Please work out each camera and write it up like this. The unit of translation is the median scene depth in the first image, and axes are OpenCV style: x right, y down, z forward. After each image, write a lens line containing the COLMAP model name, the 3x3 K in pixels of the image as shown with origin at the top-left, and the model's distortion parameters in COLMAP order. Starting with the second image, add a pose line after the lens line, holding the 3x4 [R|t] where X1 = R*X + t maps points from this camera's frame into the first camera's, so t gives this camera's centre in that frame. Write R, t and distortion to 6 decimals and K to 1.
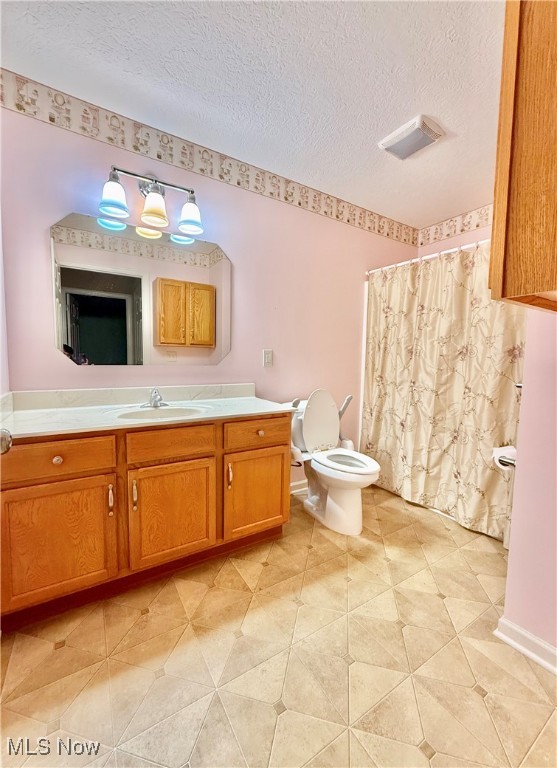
lens RADIAL K [[305.3, 0, 267.4], [0, 305.3, 379.5], [0, 0, 1]] dist [0.006766, -0.000836]
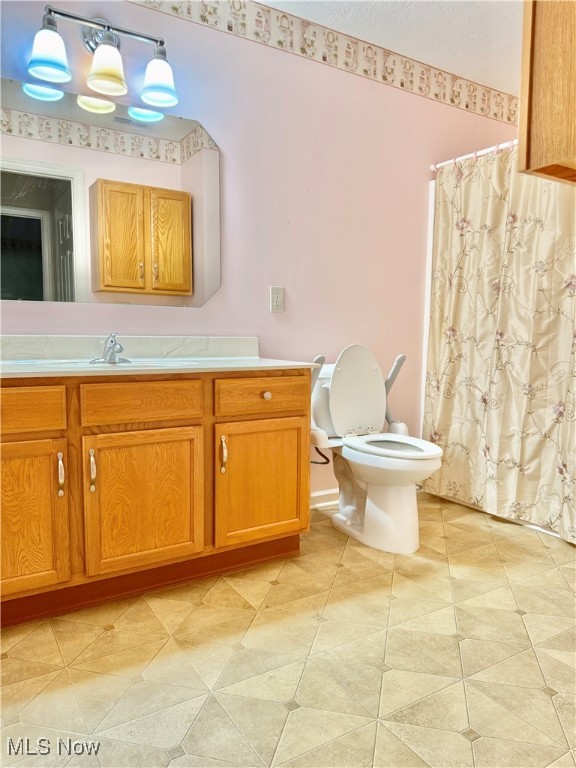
lens RADIAL K [[542.6, 0, 280.5], [0, 542.6, 379.9], [0, 0, 1]] dist [0.056686, -0.061656]
pose [[0.999970, -0.007678, 0.001272, 0.008338], [0.007659, 0.999863, 0.014685, 0.115126], [-0.001384, -0.014675, 0.999891, -0.223528]]
